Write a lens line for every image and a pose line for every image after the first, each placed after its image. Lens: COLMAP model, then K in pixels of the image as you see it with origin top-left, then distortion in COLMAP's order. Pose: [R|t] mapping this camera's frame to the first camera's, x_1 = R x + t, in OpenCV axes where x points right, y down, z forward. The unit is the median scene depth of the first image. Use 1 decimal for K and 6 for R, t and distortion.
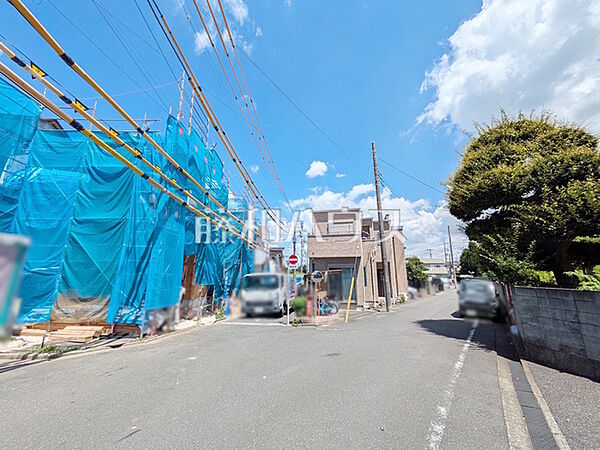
lens RADIAL K [[235.0, 0, 300.0], [0, 235.0, 225.0], [0, 0, 1]] dist [-0.000448, 0.000127]
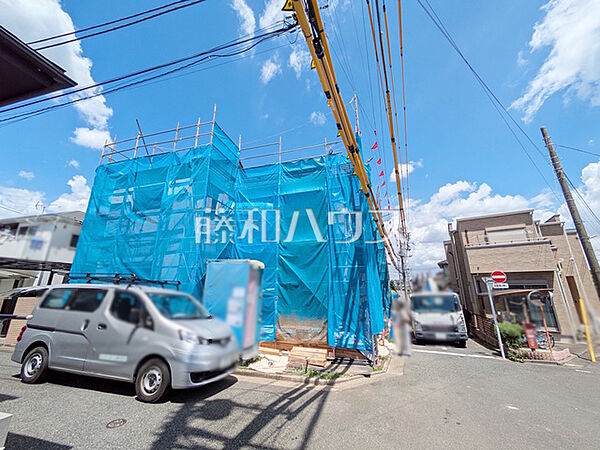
lens RADIAL K [[235.0, 0, 300.0], [0, 235.0, 225.0], [0, 0, 1]] dist [-0.000448, 0.000127]
pose [[0.951339, -0.081686, -0.297123, -0.558730], [0.063607, 0.995515, -0.070033, -0.029352], [0.301511, 0.047726, 0.952268, -0.008747]]
